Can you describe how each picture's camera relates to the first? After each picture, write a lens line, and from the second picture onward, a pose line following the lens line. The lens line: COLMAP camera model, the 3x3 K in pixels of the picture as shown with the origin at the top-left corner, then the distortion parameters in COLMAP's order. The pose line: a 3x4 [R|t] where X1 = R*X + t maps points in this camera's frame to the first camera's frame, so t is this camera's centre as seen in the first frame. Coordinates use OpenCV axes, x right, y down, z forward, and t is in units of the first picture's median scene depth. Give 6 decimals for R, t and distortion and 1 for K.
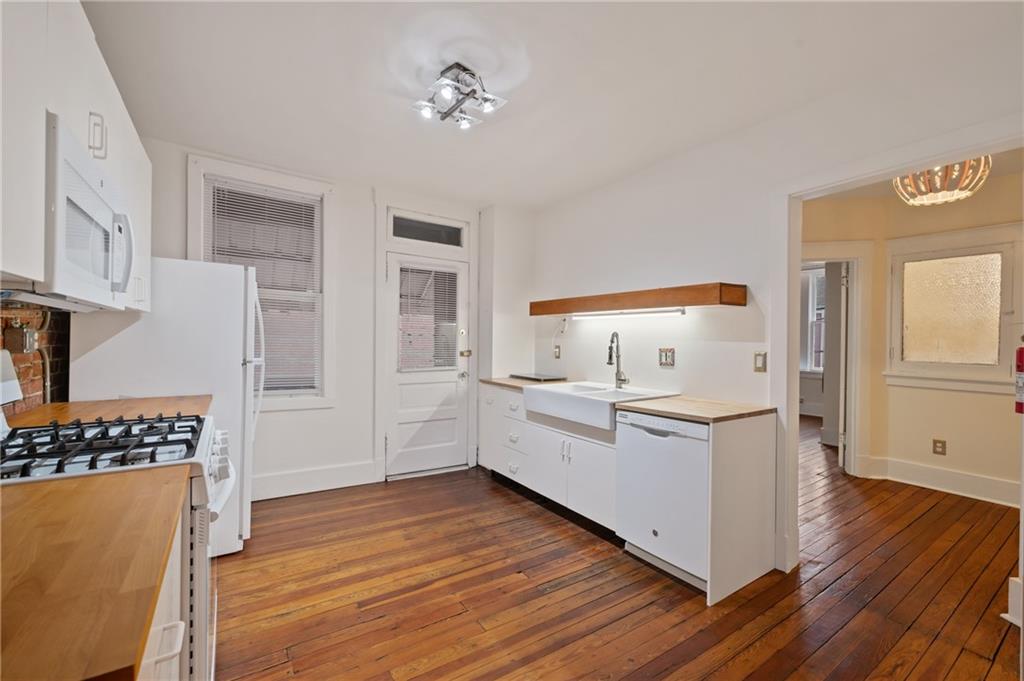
lens RADIAL K [[427.2, 0, 512.0], [0, 427.2, 340.5], [0, 0, 1]] dist [-0.000519, -0.000209]
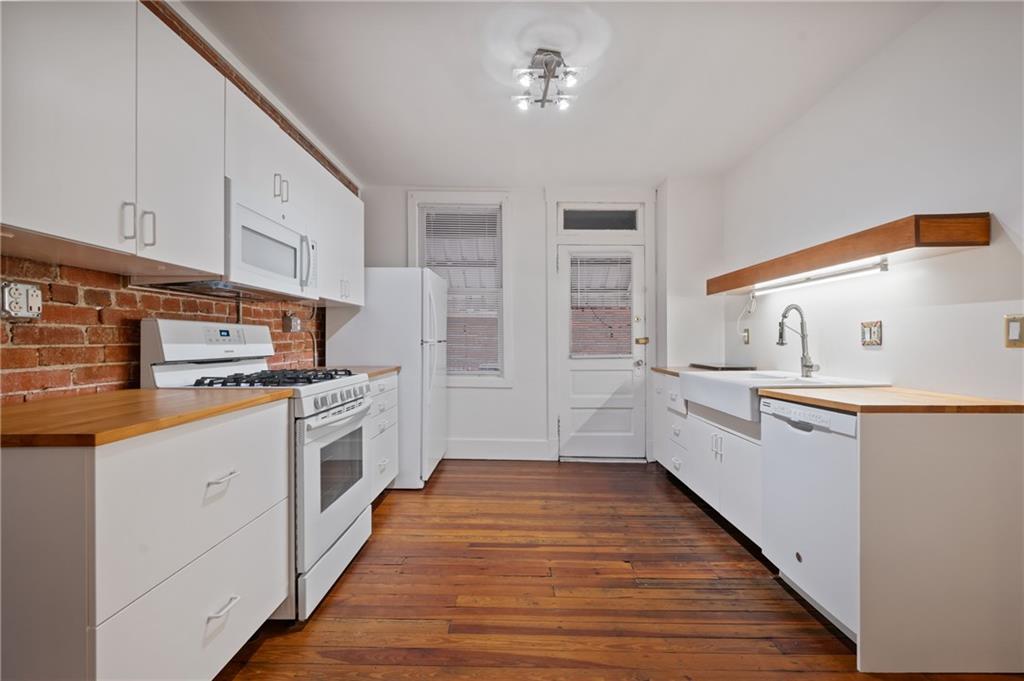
lens RADIAL K [[432.8, 0, 512.0], [0, 432.8, 340.5], [0, 0, 1]] dist [-0.001415, -0.000249]
pose [[0.828495, -0.016067, -0.559766, 0.299317], [0.012214, 0.999869, -0.010622, 0.056647], [0.559863, 0.001963, 0.828583, 0.063521]]
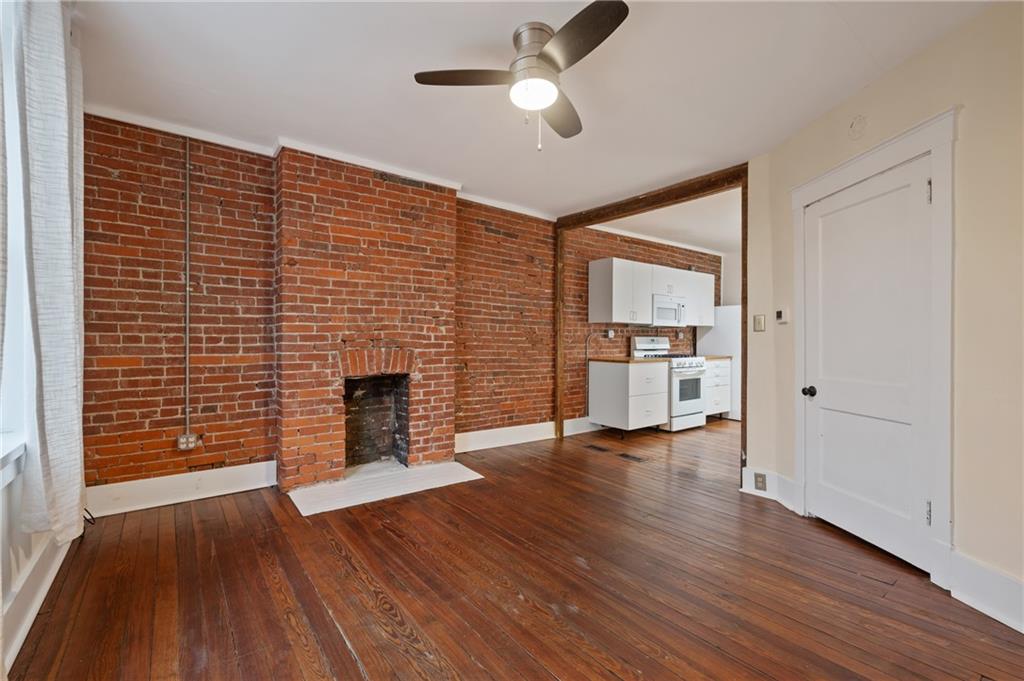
lens RADIAL K [[439.4, 0, 518.0], [0, 439.4, 335.1], [0, 0, 1]] dist [0.001298, 0.000455]
pose [[0.074395, -0.021782, -0.996991, 1.625596], [-0.006027, 0.999733, -0.022292, 0.056398], [0.997211, 0.007668, 0.074244, -0.434942]]
